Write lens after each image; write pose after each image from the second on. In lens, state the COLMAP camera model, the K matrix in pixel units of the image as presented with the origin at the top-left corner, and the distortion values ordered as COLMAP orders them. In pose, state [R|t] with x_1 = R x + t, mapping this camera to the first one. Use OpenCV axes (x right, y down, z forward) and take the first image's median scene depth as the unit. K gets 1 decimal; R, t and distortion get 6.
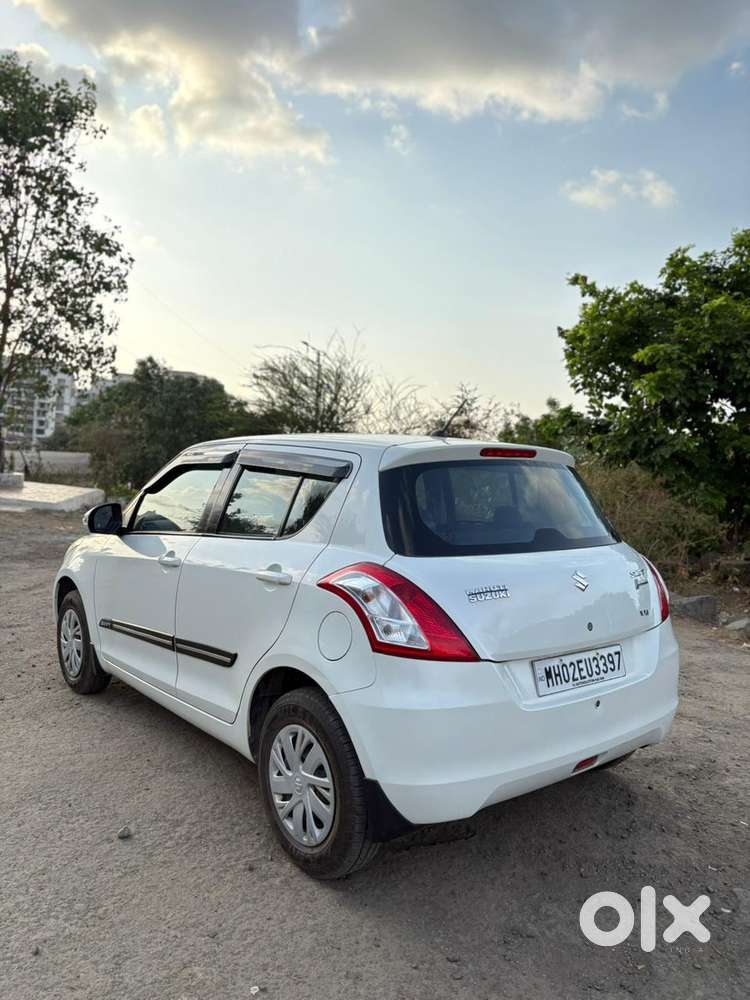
lens RADIAL K [[750.0, 0, 375.4], [0, 750.0, 479.5], [0, 0, 1]] dist [-0.005717, -0.001844]
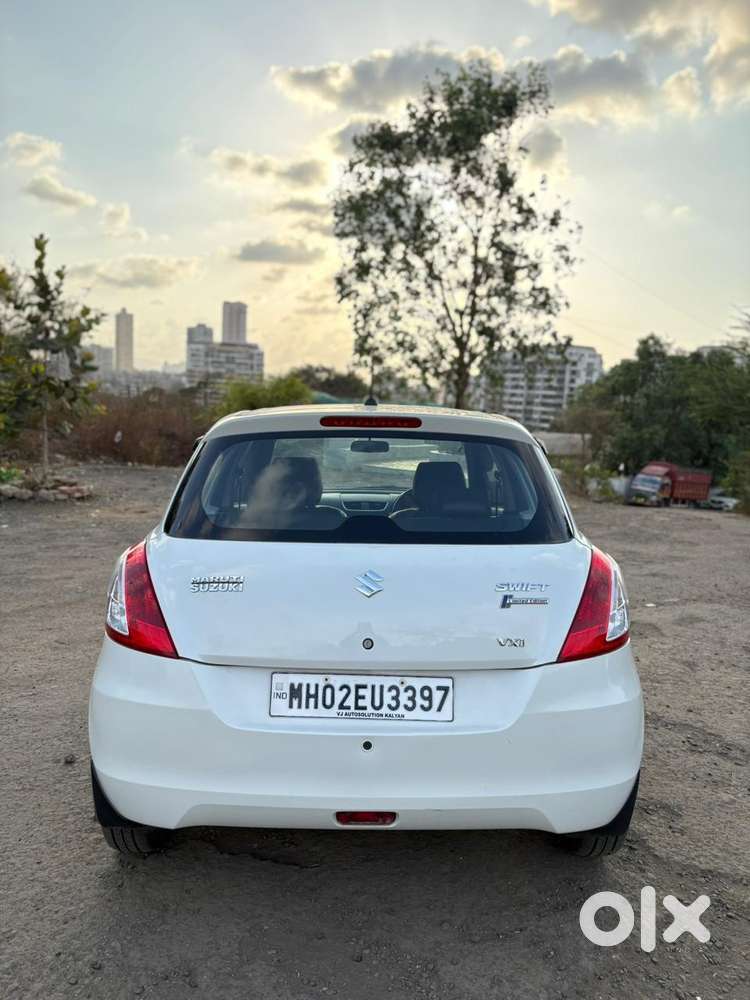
lens RADIAL K [[750.0, 0, 375.4], [0, 750.0, 479.5], [0, 0, 1]] dist [-0.005717, -0.001844]
pose [[0.787027, 0.022756, -0.616499, 0.759667], [-0.006975, 0.999584, 0.027992, 0.005598], [0.616879, -0.017730, 0.786858, 0.399629]]
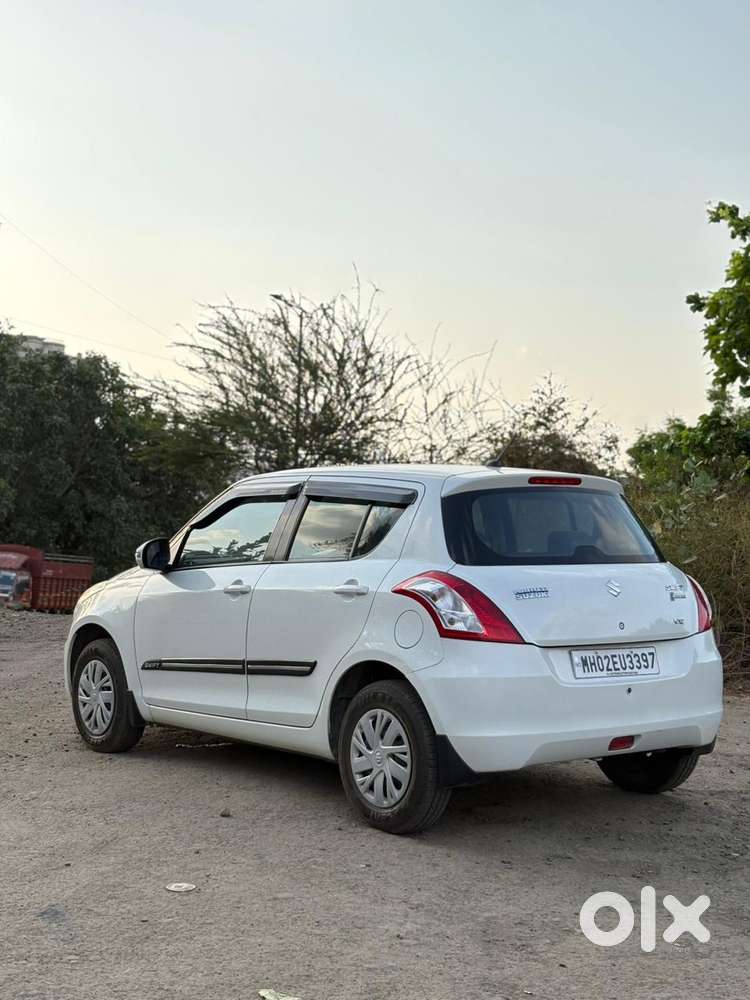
lens RADIAL K [[1410.4, 0, 375.0], [0, 1410.4, 500.0], [0, 0, 1]] dist [0.148888, 0.009683]
pose [[0.999782, -0.012832, -0.016497, -0.063748], [0.012366, 0.999530, -0.028038, 0.055084], [0.016849, 0.027828, 0.999471, -1.247263]]
